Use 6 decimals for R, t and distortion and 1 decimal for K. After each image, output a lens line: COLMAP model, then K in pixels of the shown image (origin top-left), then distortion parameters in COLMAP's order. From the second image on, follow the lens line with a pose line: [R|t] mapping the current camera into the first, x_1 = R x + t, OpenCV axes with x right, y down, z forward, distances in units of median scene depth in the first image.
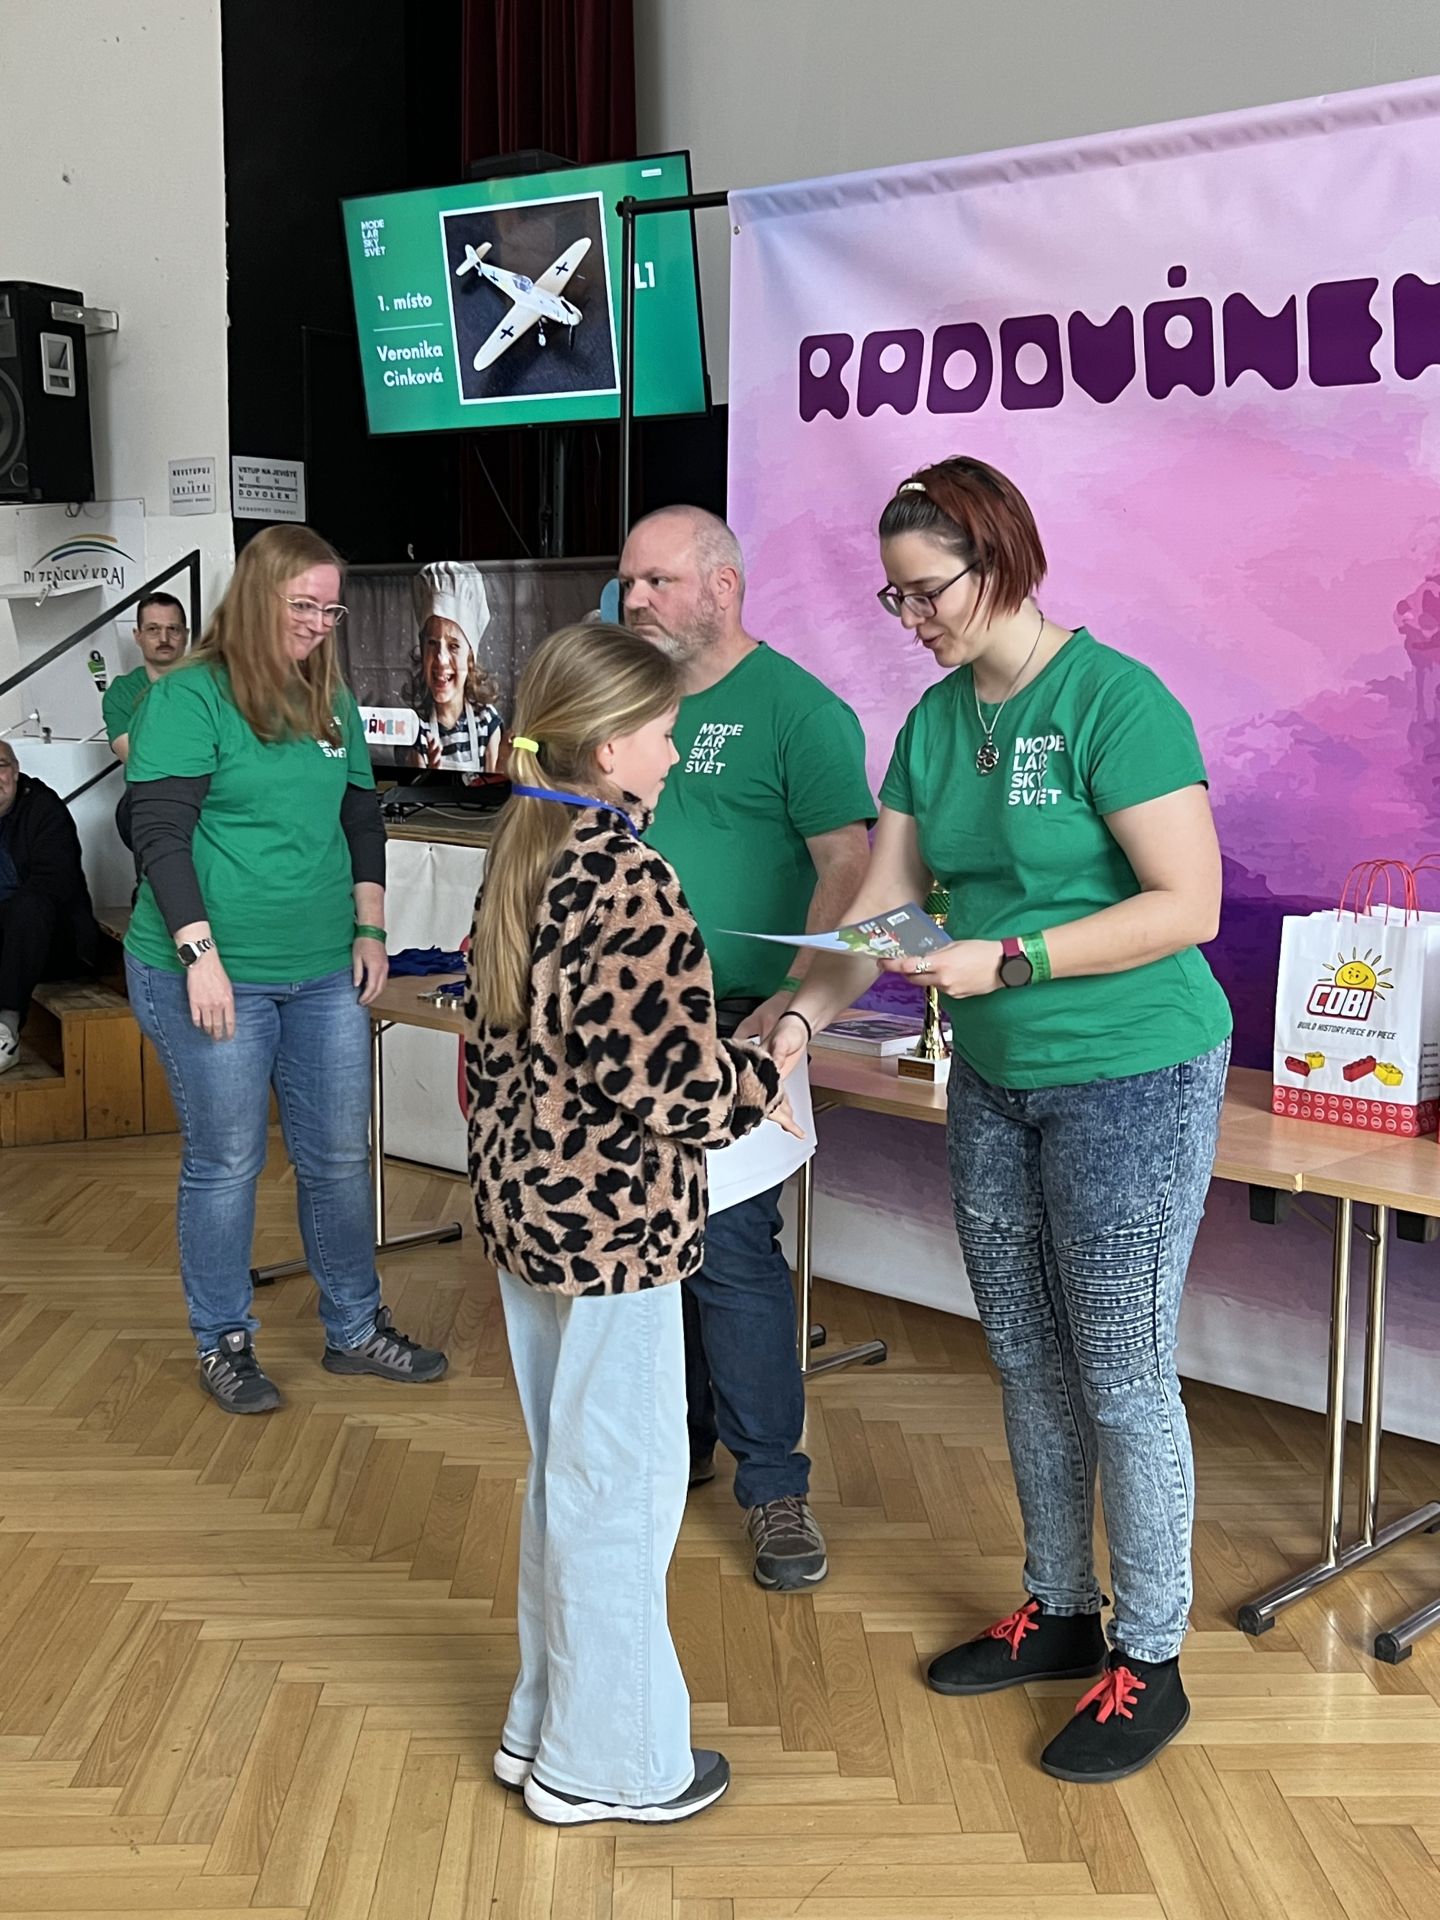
lens RADIAL K [[2169.2, 0, 741.9], [0, 2169.2, 959.5], [0, 0, 1]] dist [0.103672, -0.260301]
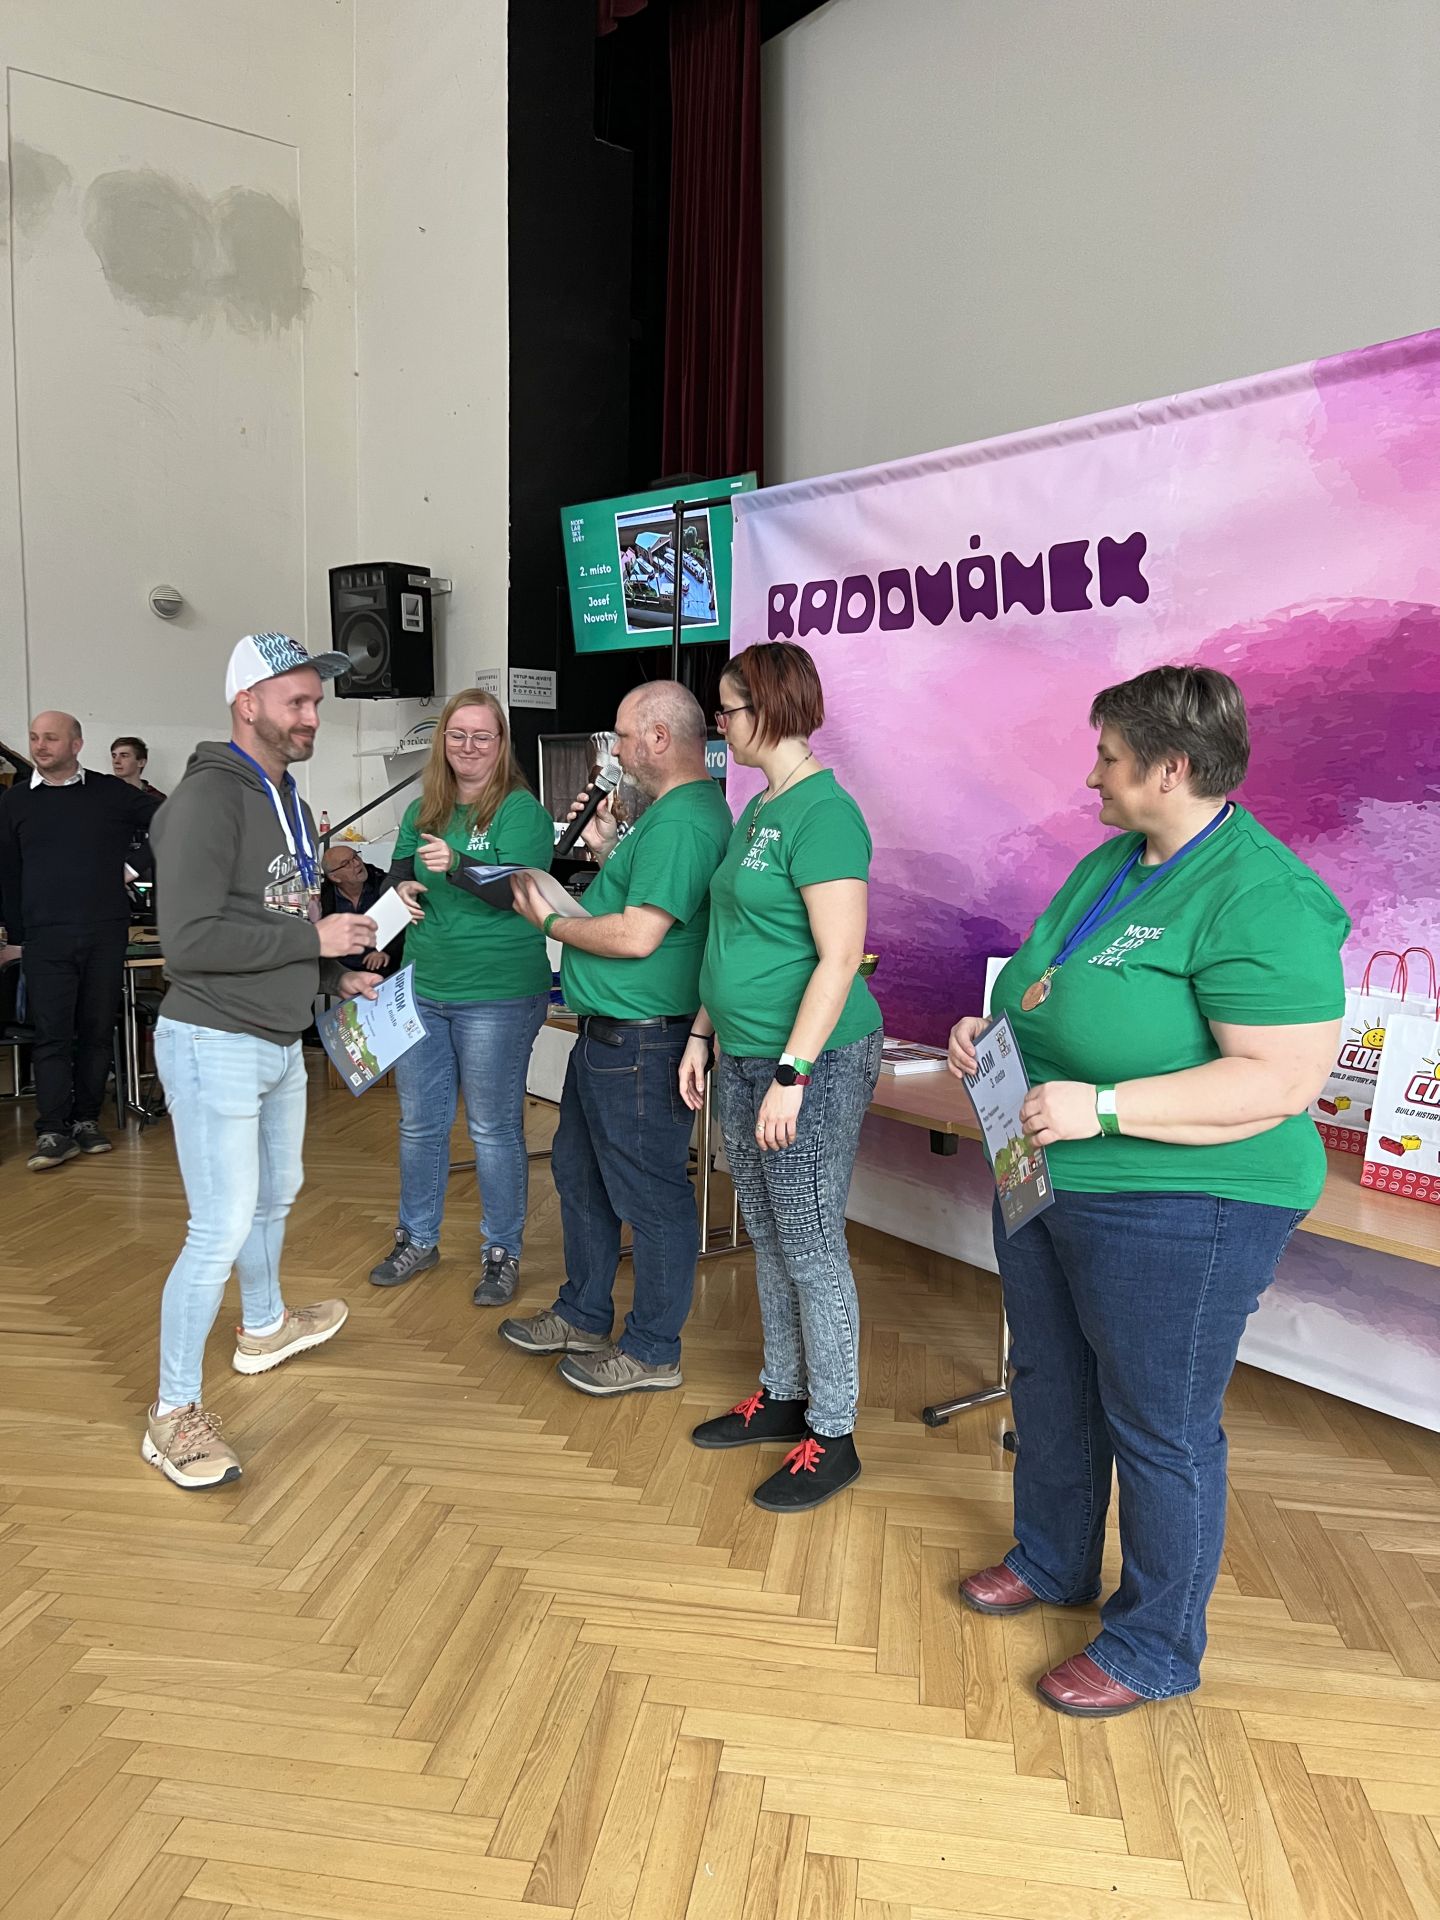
lens RADIAL K [[1439.5, 0, 711.7], [0, 1439.5, 961.7], [0, 0, 1]] dist [0.050081, -0.057834]
pose [[0.983282, 0.030074, -0.179589, 0.209044], [-0.035089, 0.999076, -0.024812, 0.013138], [0.178677, 0.030698, 0.983429, -0.020895]]
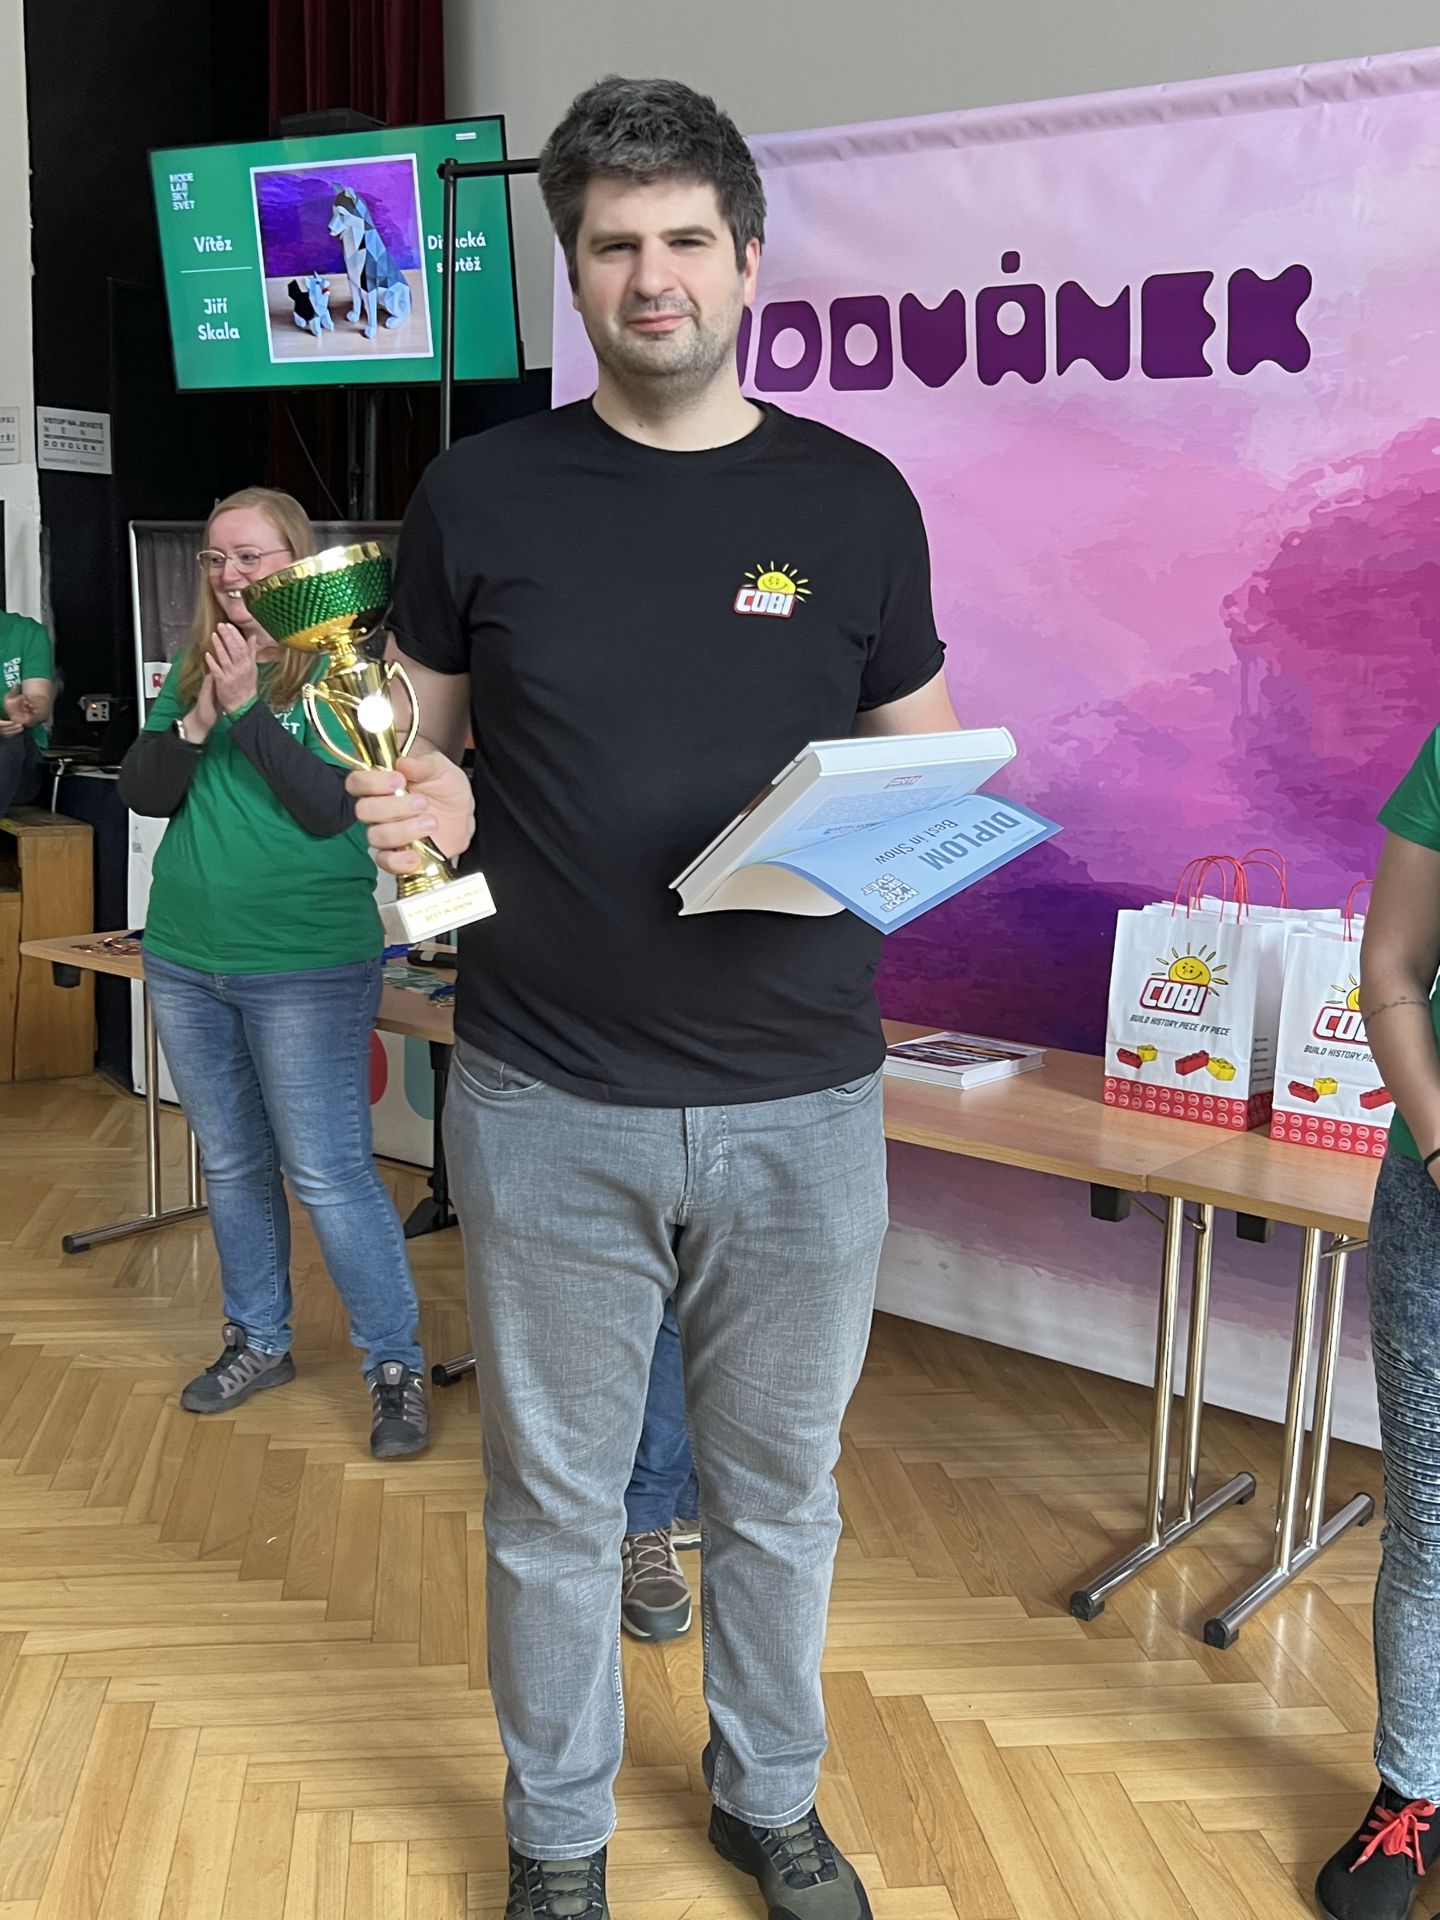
lens RADIAL K [[2001.5, 0, 701.3], [0, 2001.5, 976.9], [0, 0, 1]] dist [0.056681, -0.092110]
pose [[0.995833, 0.003985, 0.091104, -0.025102], [-0.008135, 0.998943, 0.045233, -0.025723], [-0.090827, -0.045786, 0.994814, 0.080467]]
